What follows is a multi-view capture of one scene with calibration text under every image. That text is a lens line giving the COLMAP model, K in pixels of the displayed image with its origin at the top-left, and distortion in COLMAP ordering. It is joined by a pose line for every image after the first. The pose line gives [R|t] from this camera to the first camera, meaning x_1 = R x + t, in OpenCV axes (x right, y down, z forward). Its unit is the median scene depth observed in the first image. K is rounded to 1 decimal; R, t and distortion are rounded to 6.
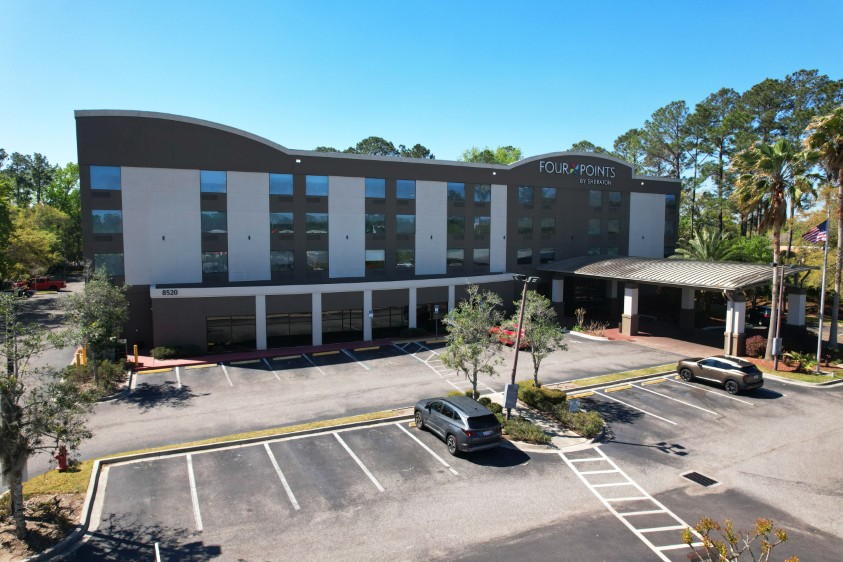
lens RADIAL K [[539.7, 0, 423.5], [0, 539.7, 282.0], [0, 0, 1]] dist [-0.053715, -0.000171]
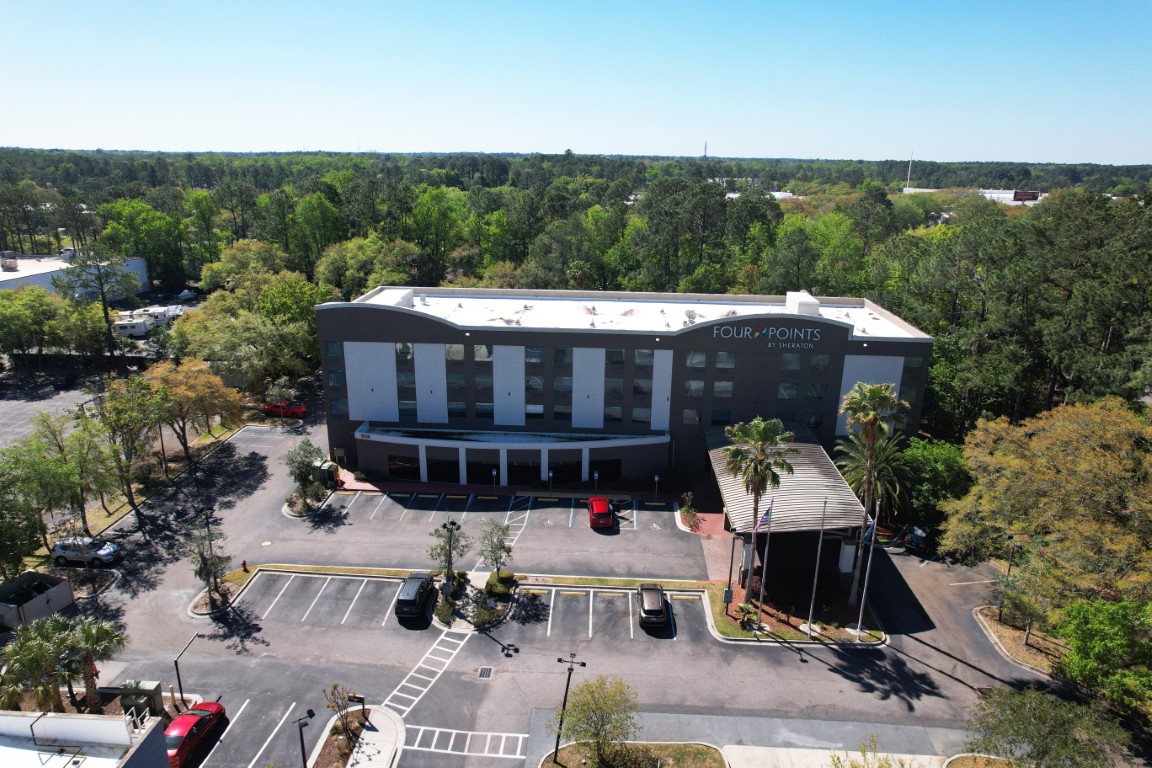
lens RADIAL K [[737.6, 0, 570.8], [0, 737.6, 380.7], [0, 0, 1]] dist [-0.053715, -0.000171]
pose [[0.870415, 0.148310, -0.469449, 0.795968], [-0.055697, 0.977088, 0.205417, -0.489903], [0.489159, -0.152651, 0.858732, -0.358247]]
